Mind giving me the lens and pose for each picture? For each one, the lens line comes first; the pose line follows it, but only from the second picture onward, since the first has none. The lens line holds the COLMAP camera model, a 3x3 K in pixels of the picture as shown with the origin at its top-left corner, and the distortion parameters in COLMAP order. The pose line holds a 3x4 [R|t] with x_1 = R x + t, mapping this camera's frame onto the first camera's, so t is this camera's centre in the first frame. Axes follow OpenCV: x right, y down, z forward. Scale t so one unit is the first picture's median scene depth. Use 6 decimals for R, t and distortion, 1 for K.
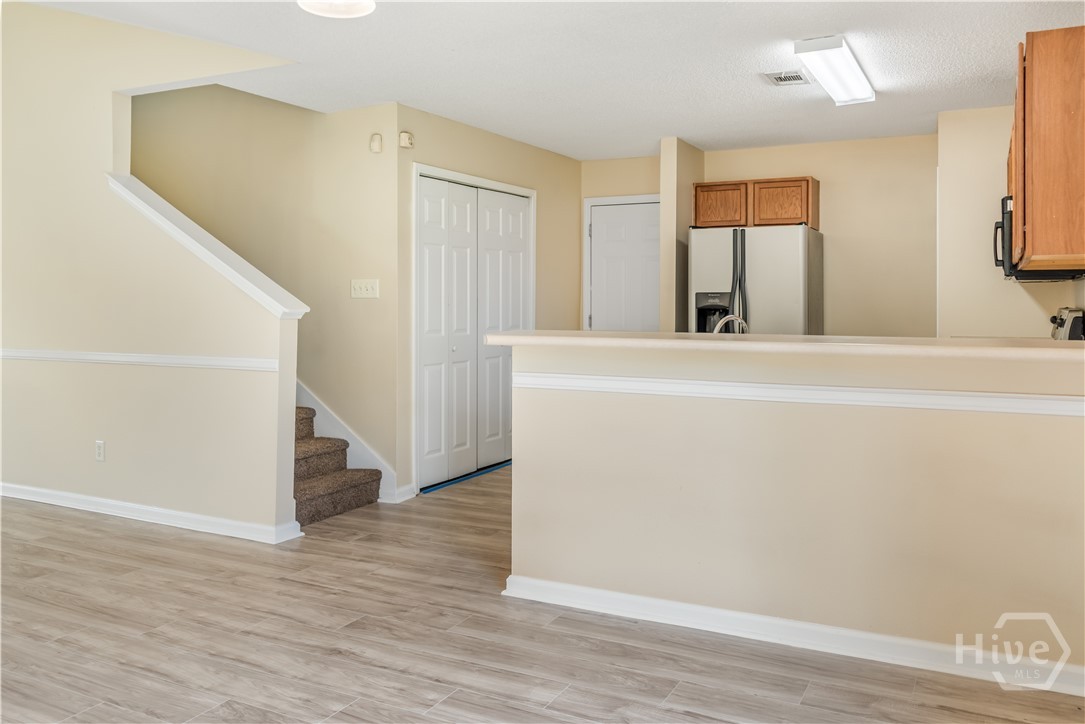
lens RADIAL K [[881.8, 0, 540.5], [0, 881.8, 301.8], [0, 0, 1]] dist [-0.004345, 0.002814]
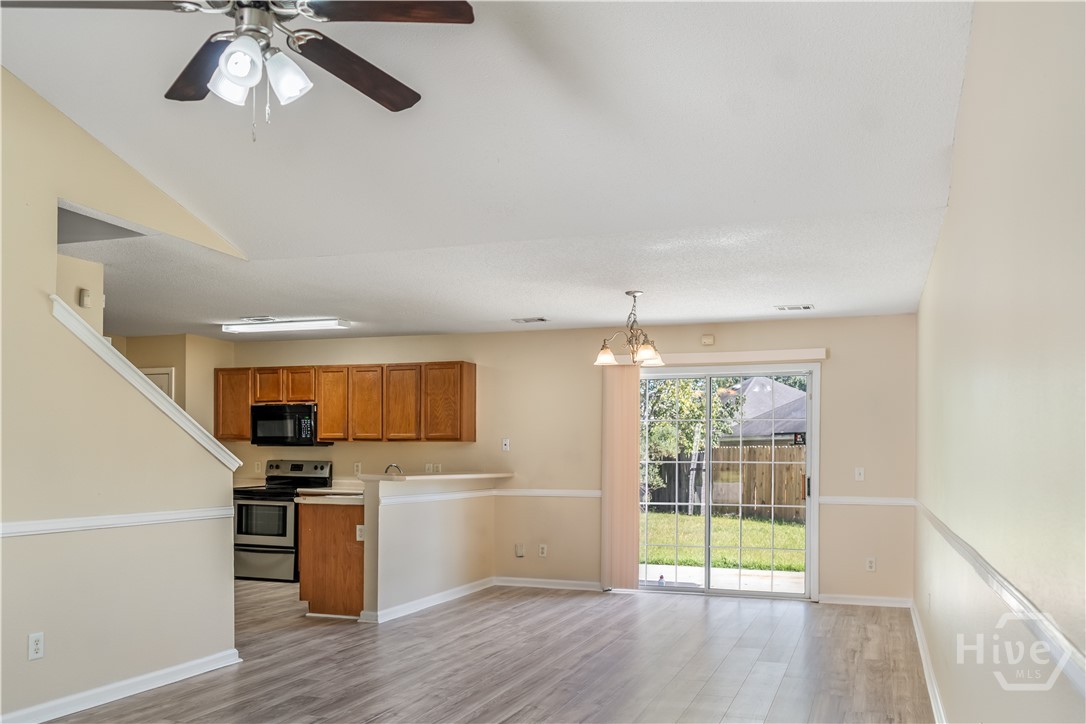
lens RADIAL K [[915.8, 0, 547.6], [0, 915.8, 418.7], [0, 0, 1]] dist [-0.005205, 0.005635]
pose [[-0.137416, 0.040798, 0.989673, -1.774050], [-0.005459, 0.999105, -0.041944, -0.002708], [-0.990498, -0.011166, -0.137070, 0.849582]]
